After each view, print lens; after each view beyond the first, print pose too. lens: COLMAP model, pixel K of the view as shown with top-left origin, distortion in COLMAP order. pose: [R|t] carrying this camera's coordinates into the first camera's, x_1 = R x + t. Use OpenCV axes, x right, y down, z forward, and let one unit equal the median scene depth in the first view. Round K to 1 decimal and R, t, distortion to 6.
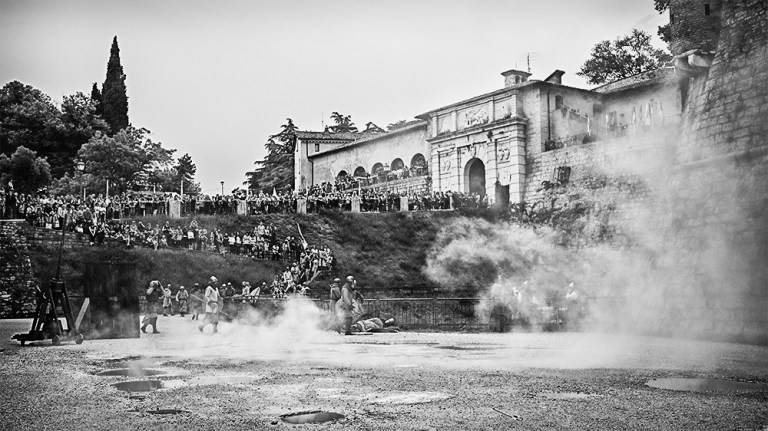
lens RADIAL K [[833.8, 0, 363.8], [0, 833.8, 227.6], [0, 0, 1]] dist [0.021663, 0.017763]
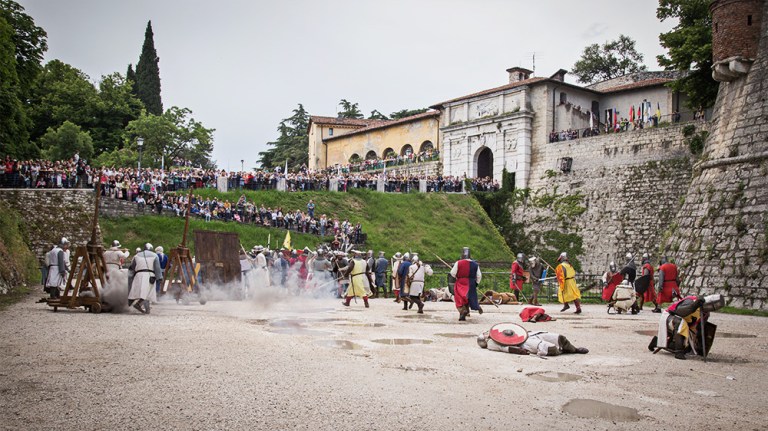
lens RADIAL K [[753.2, 0, 385.7], [0, 753.2, 262.1], [0, 0, 1]] dist [-0.011467, 0.028604]
pose [[0.998671, 0.029170, 0.042481, -0.036215], [-0.032207, 0.996838, 0.072647, 0.000974], [-0.040228, -0.073918, 0.996453, 0.000033]]
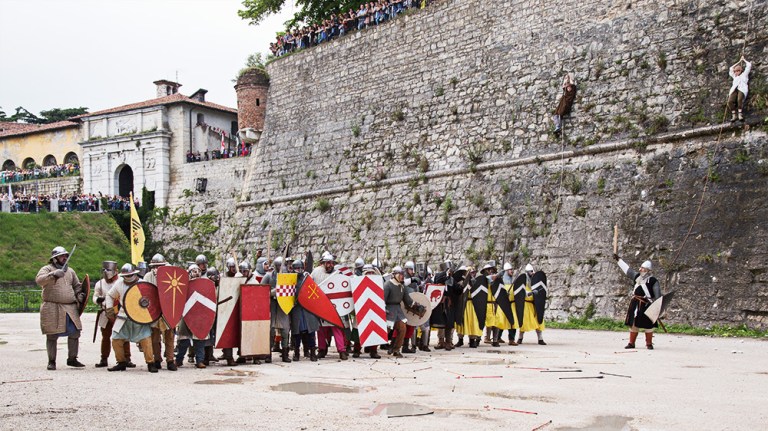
lens RADIAL K [[877.8, 0, 364.4], [0, 877.8, 277.8], [0, 0, 1]] dist [0.012004, 0.050921]
pose [[0.928467, 0.003914, 0.371395, -0.001928], [-0.028760, 0.997700, 0.061382, -0.014751], [-0.370301, -0.067672, 0.926444, -0.200344]]
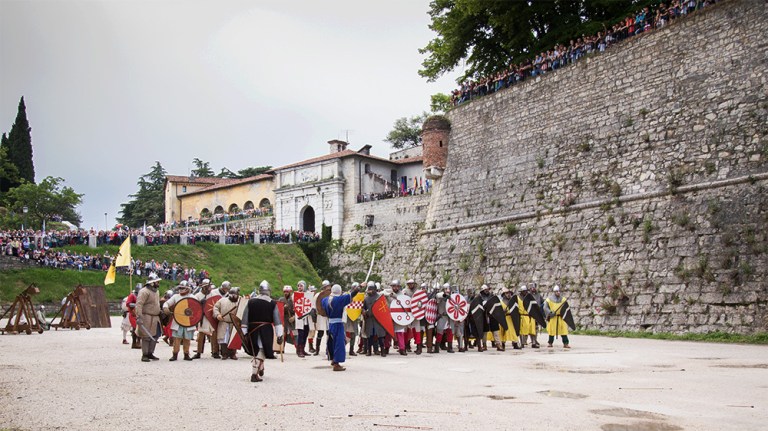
lens RADIAL K [[684.9, 0, 357.0], [0, 684.9, 270.7], [0, 0, 1]] dist [-0.070422, 0.092904]
pose [[0.978136, 0.012027, 0.207620, -0.021820], [-0.018383, 0.999419, 0.028712, -0.009749], [-0.207154, -0.031901, 0.977788, -0.134007]]
